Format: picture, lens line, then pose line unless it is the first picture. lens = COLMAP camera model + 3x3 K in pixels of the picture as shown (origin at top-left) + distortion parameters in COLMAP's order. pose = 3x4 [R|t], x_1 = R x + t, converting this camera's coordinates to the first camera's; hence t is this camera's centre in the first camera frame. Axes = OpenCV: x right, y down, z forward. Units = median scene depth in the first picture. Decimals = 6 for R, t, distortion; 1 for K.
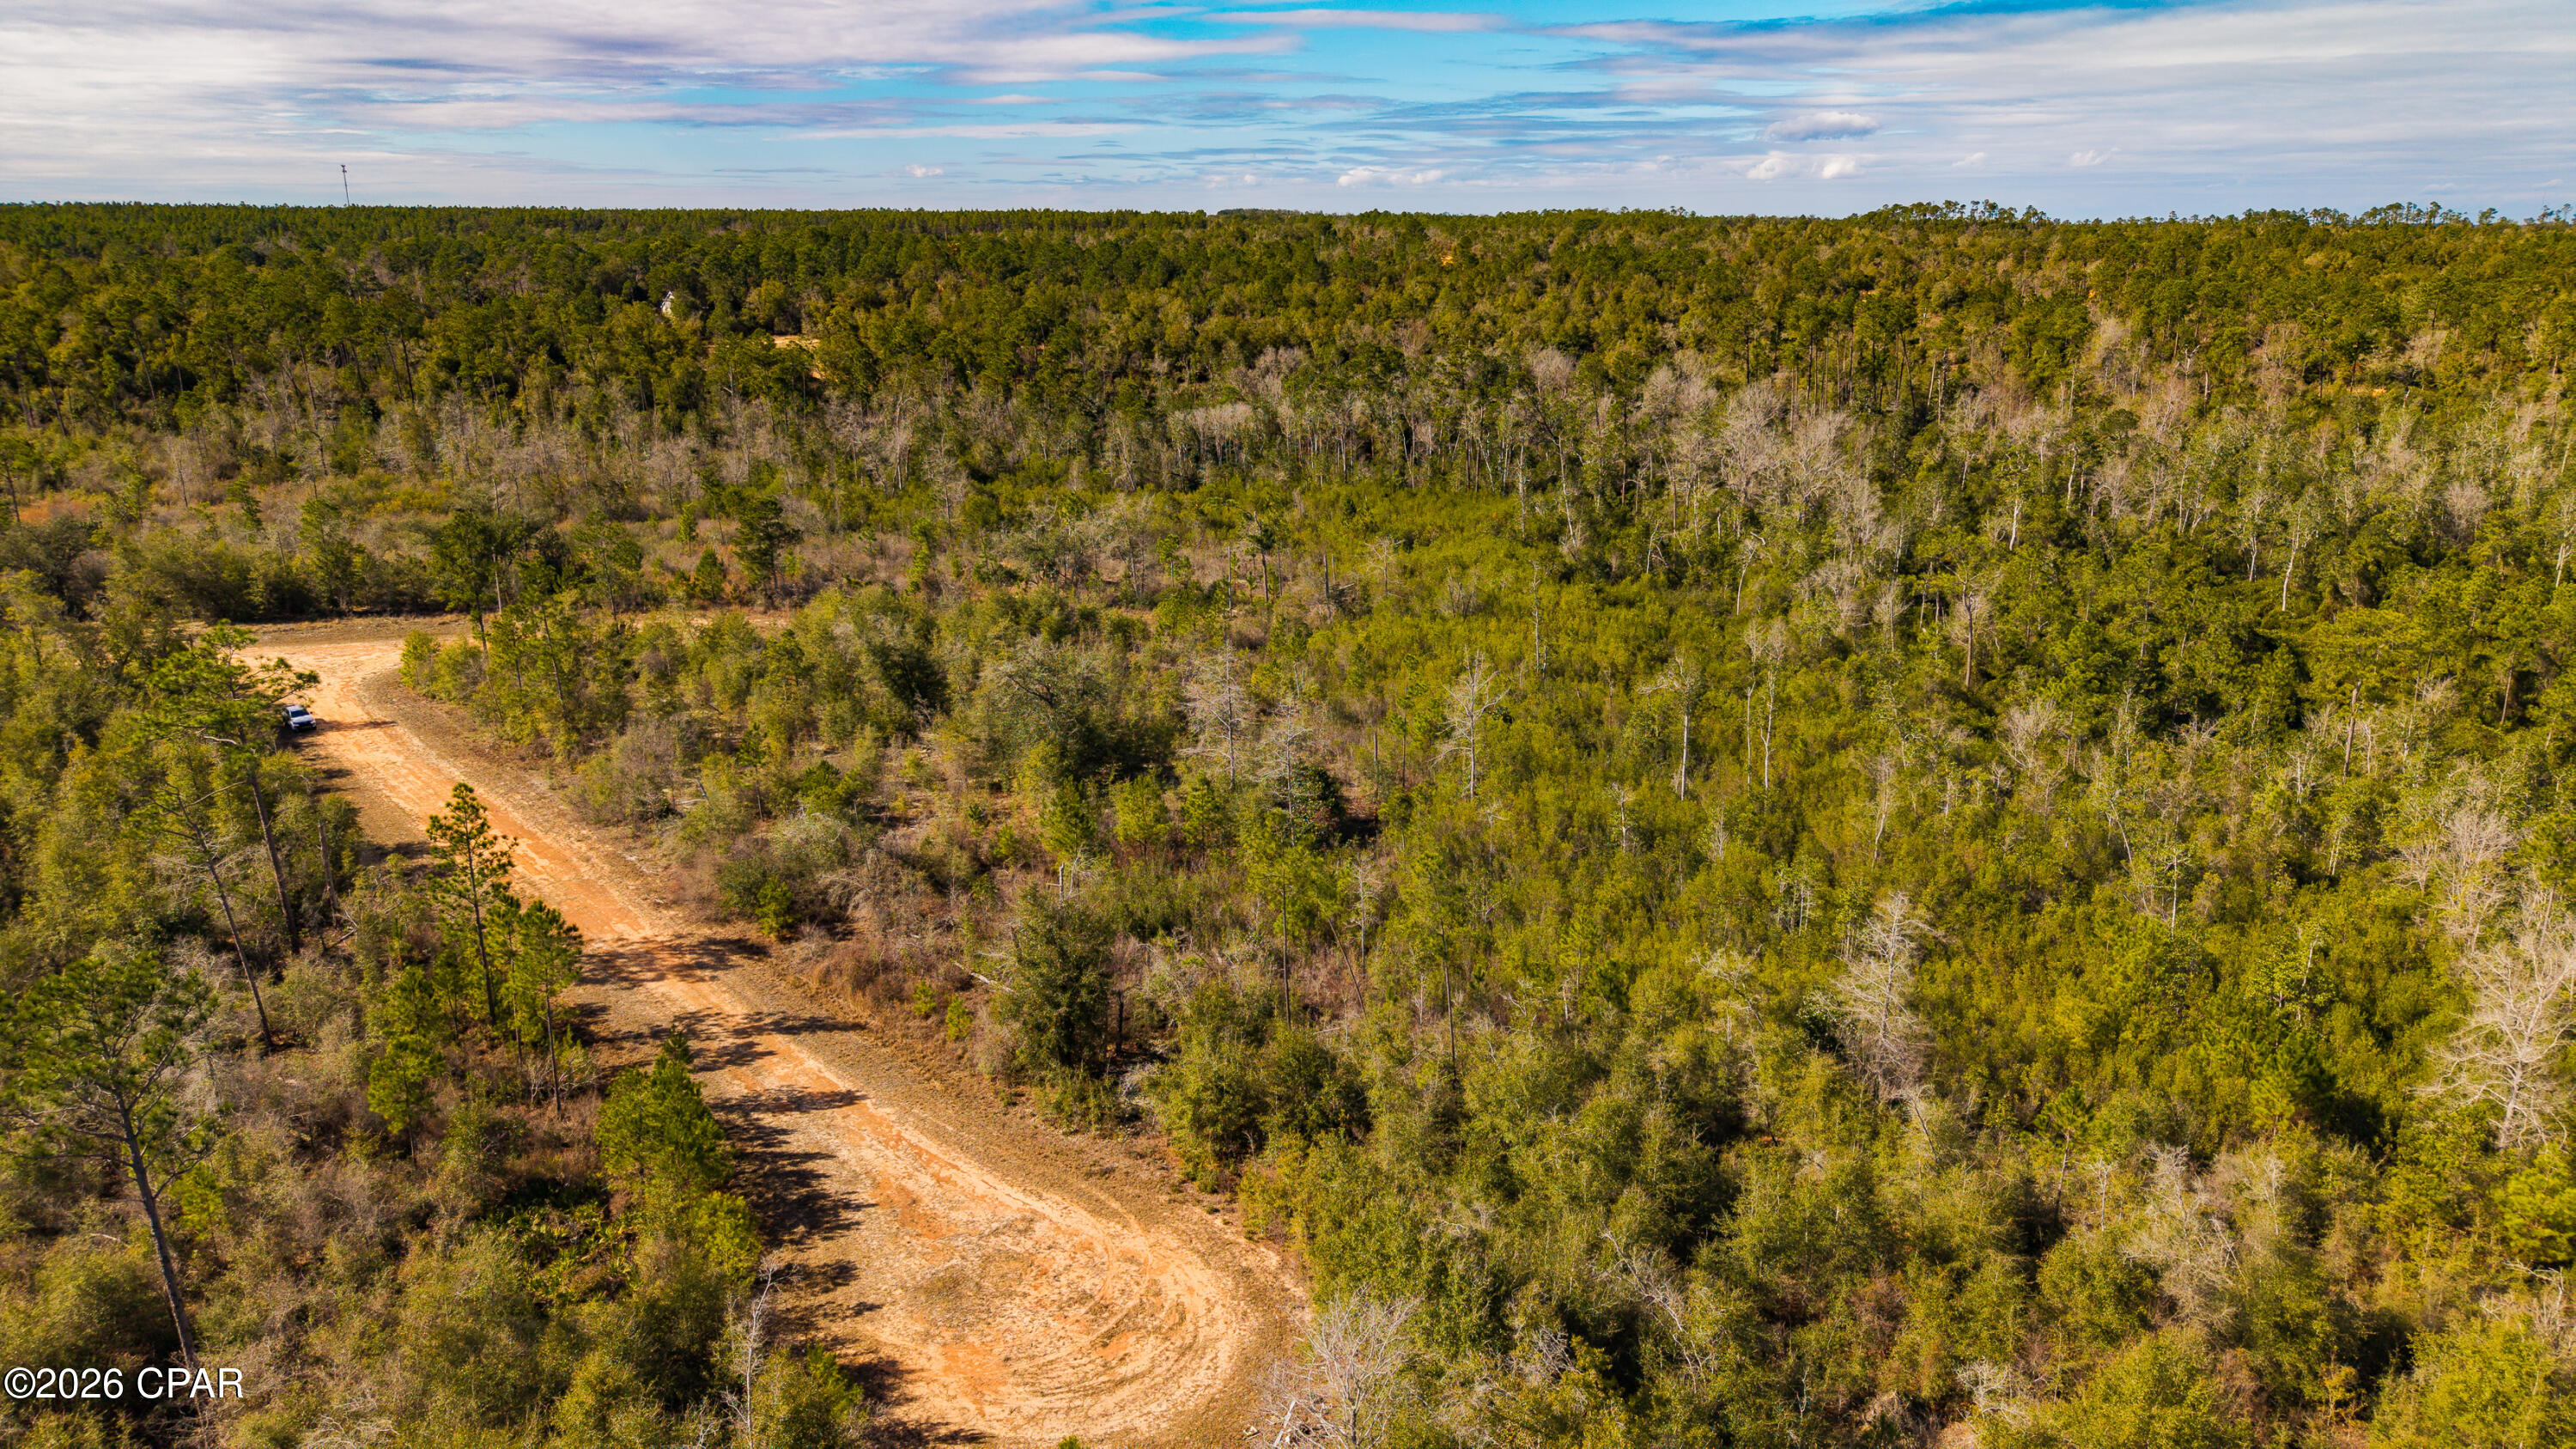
lens RADIAL K [[1809.8, 0, 1288.0], [0, 1809.8, 724.5], [0, 0, 1]] dist [0.001619, -0.001413]
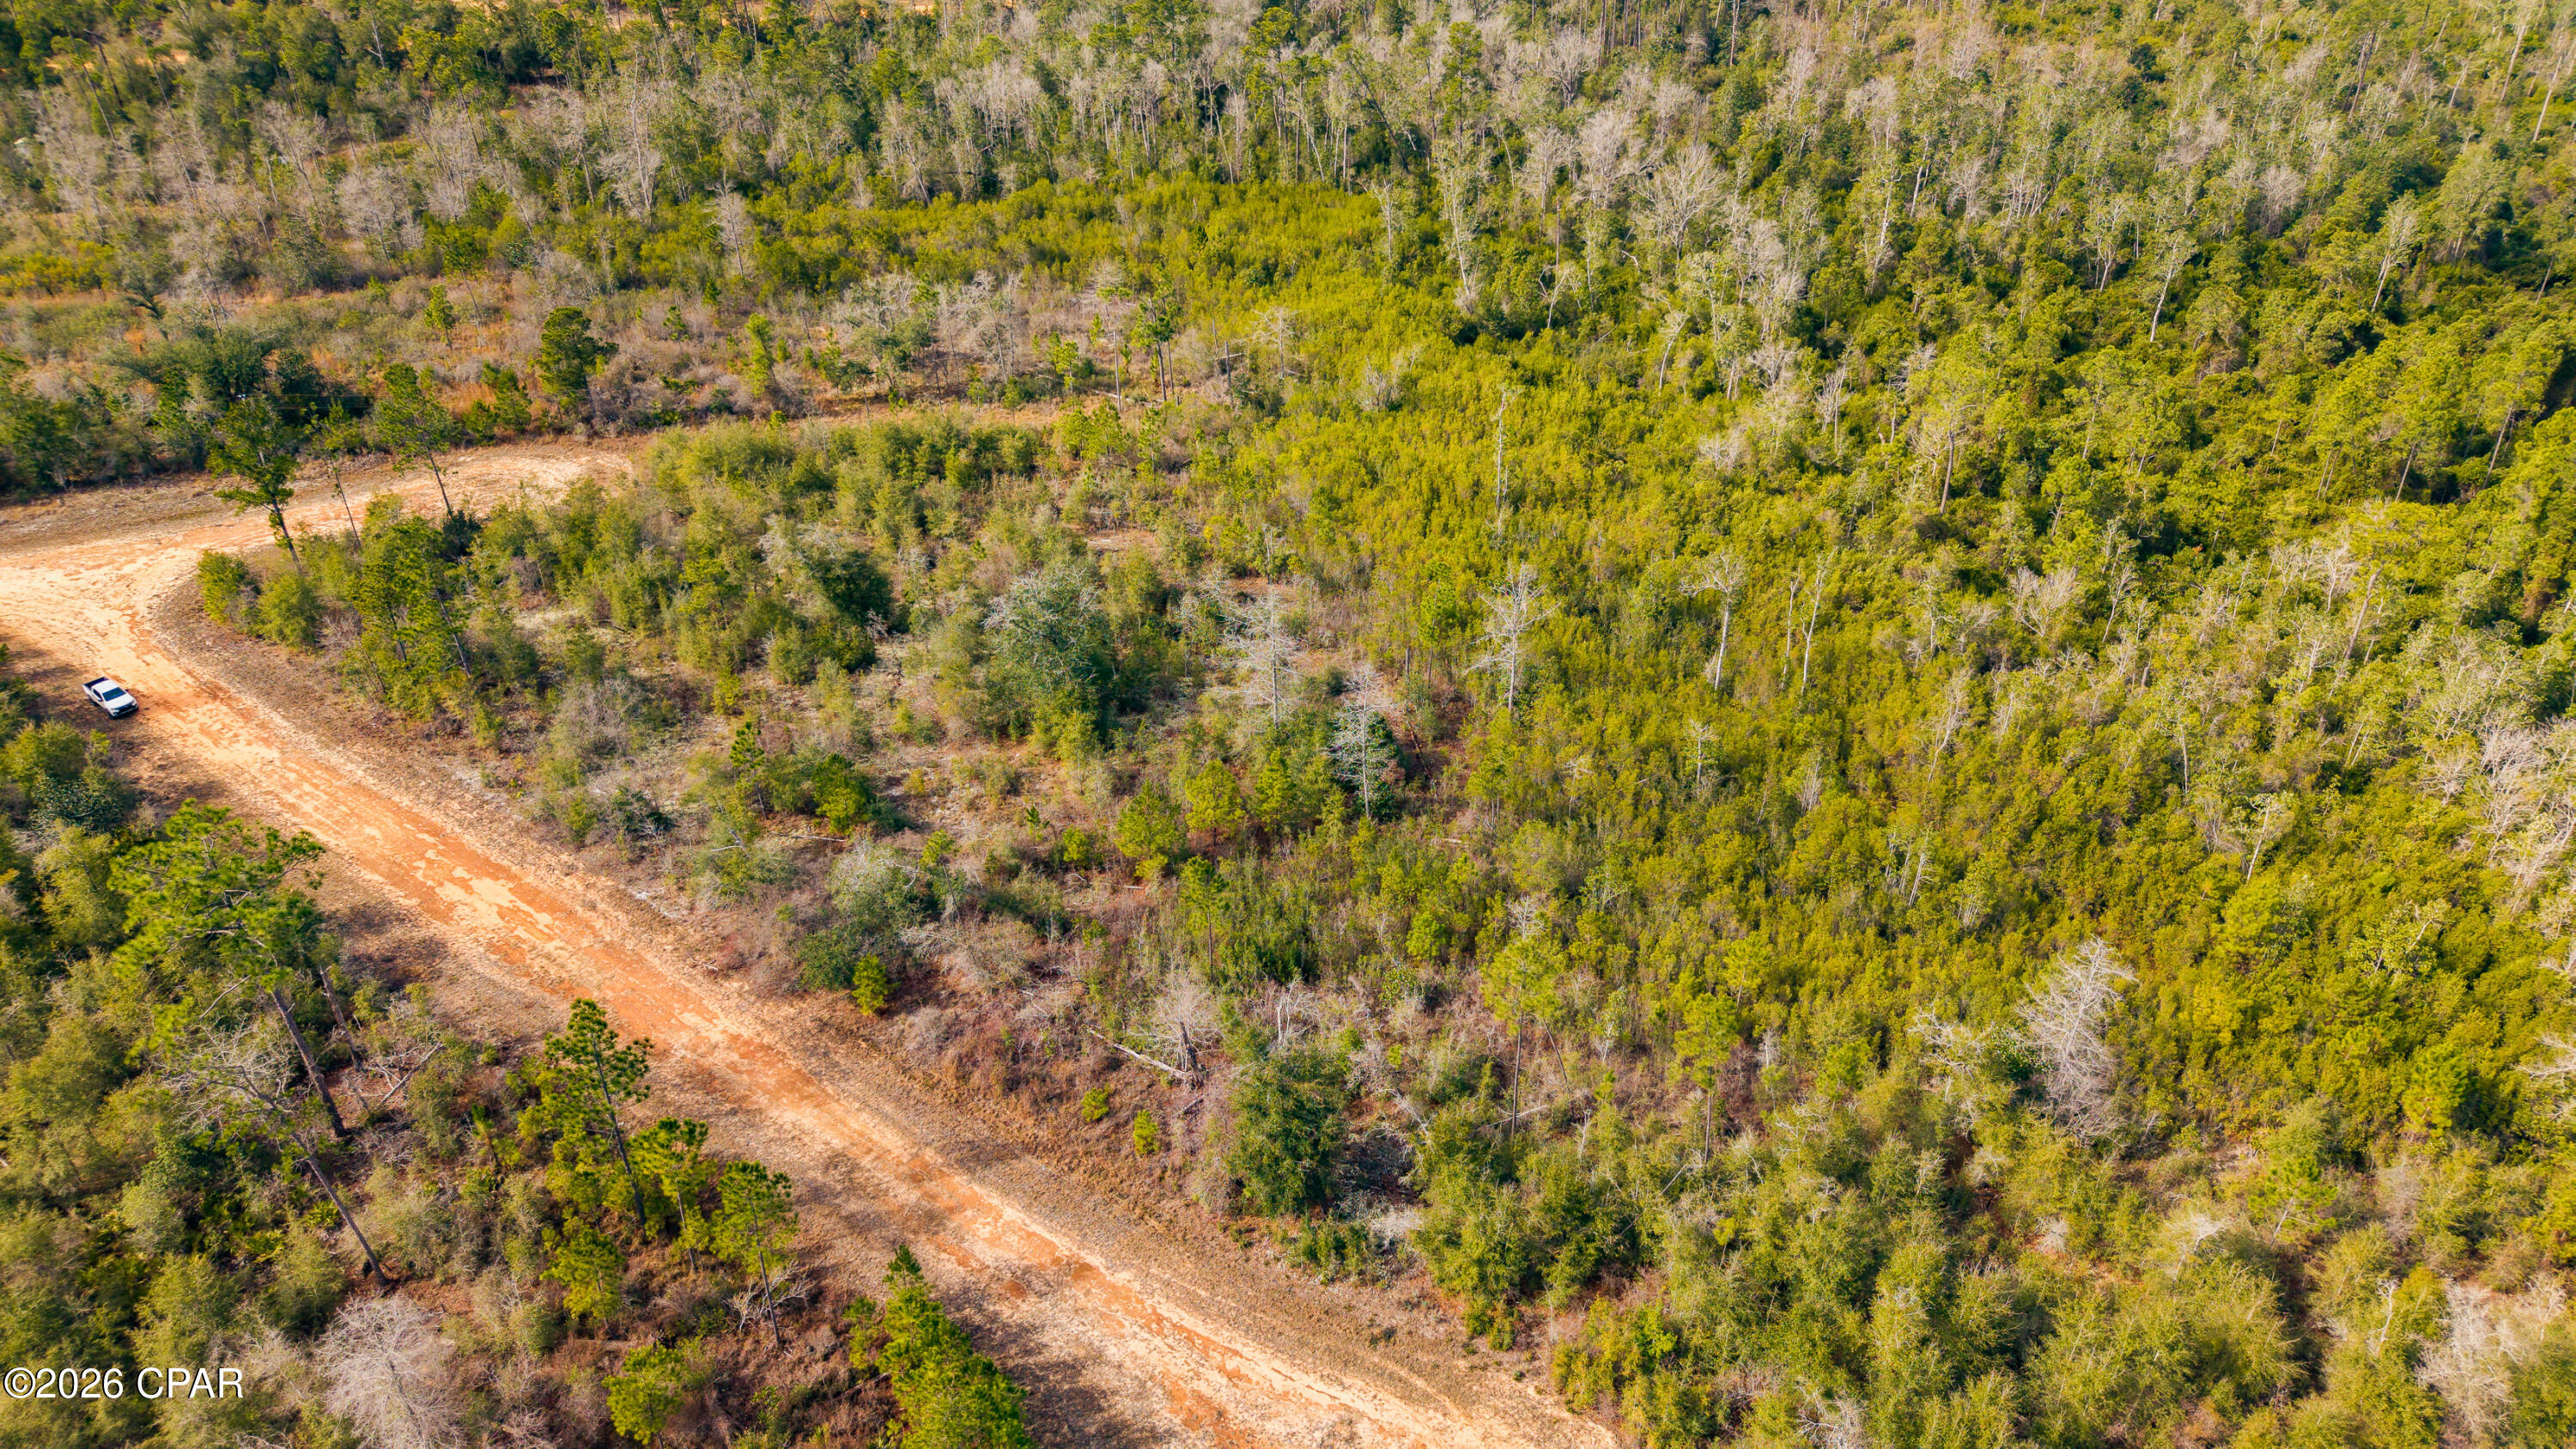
lens RADIAL K [[1809.8, 0, 1288.0], [0, 1809.8, 724.5], [0, 0, 1]] dist [0.001619, -0.001413]
pose [[0.977369, -0.102413, 0.185096, -0.254129], [0.048993, 0.960792, 0.272907, -0.287708], [-0.205788, -0.257663, 0.944066, 0.140924]]
